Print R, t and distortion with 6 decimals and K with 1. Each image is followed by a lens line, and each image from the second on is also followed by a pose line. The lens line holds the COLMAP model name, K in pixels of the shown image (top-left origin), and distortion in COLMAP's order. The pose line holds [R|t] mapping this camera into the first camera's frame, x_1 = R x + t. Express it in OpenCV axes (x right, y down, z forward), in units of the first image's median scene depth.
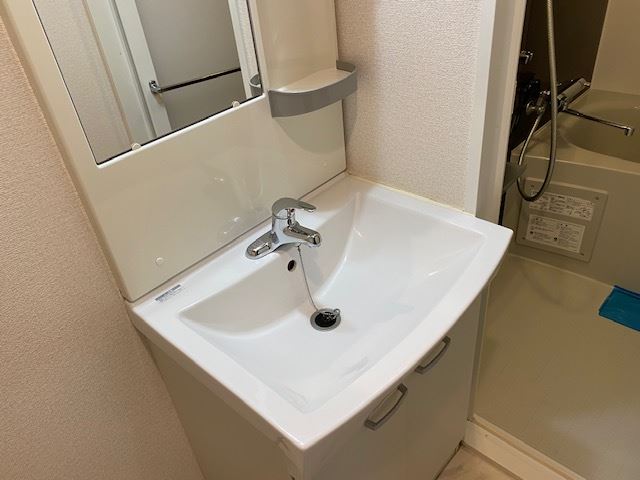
lens RADIAL K [[484.9, 0, 319.7], [0, 484.9, 240.8], [0, 0, 1]] dist [0.014143, -0.001167]
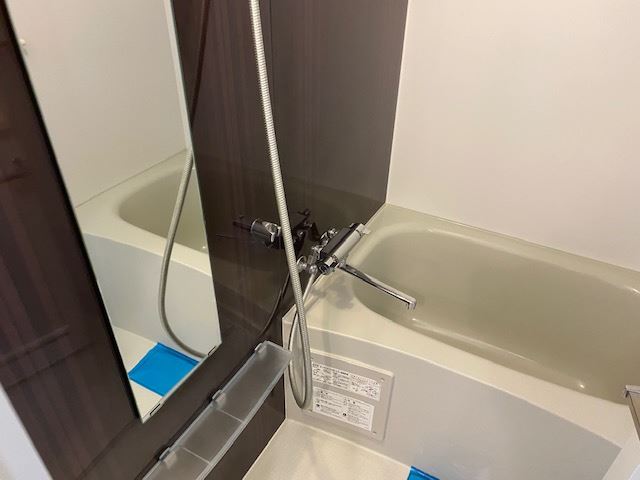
lens RADIAL K [[484.9, 0, 318.5], [0, 484.9, 239.2], [0, 0, 1]] dist [0.014143, -0.001167]
pose [[0.958864, -0.039633, 0.281084, 0.232096], [0.047835, 0.998605, -0.022378, -0.286873], [-0.279805, 0.034903, 0.959422, 0.228431]]
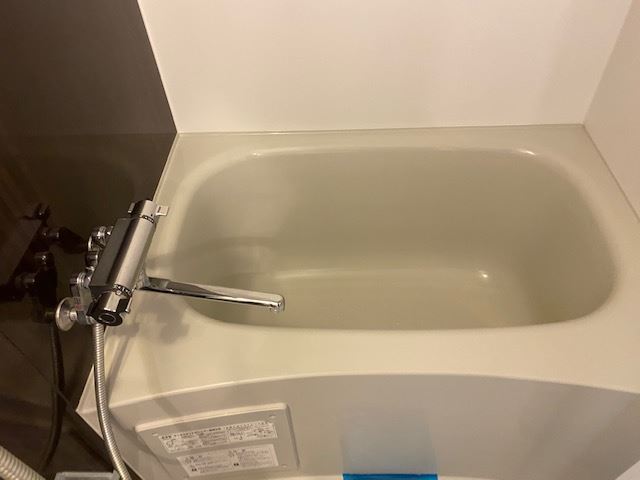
lens RADIAL K [[484.9, 0, 319.1], [0, 484.9, 242.6], [0, 0, 1]] dist [0.014143, -0.001167]
pose [[0.736287, -0.444488, 0.510208, 0.392524], [0.353123, 0.895581, 0.270625, -0.357113], [-0.577223, -0.019091, 0.816364, 0.505925]]
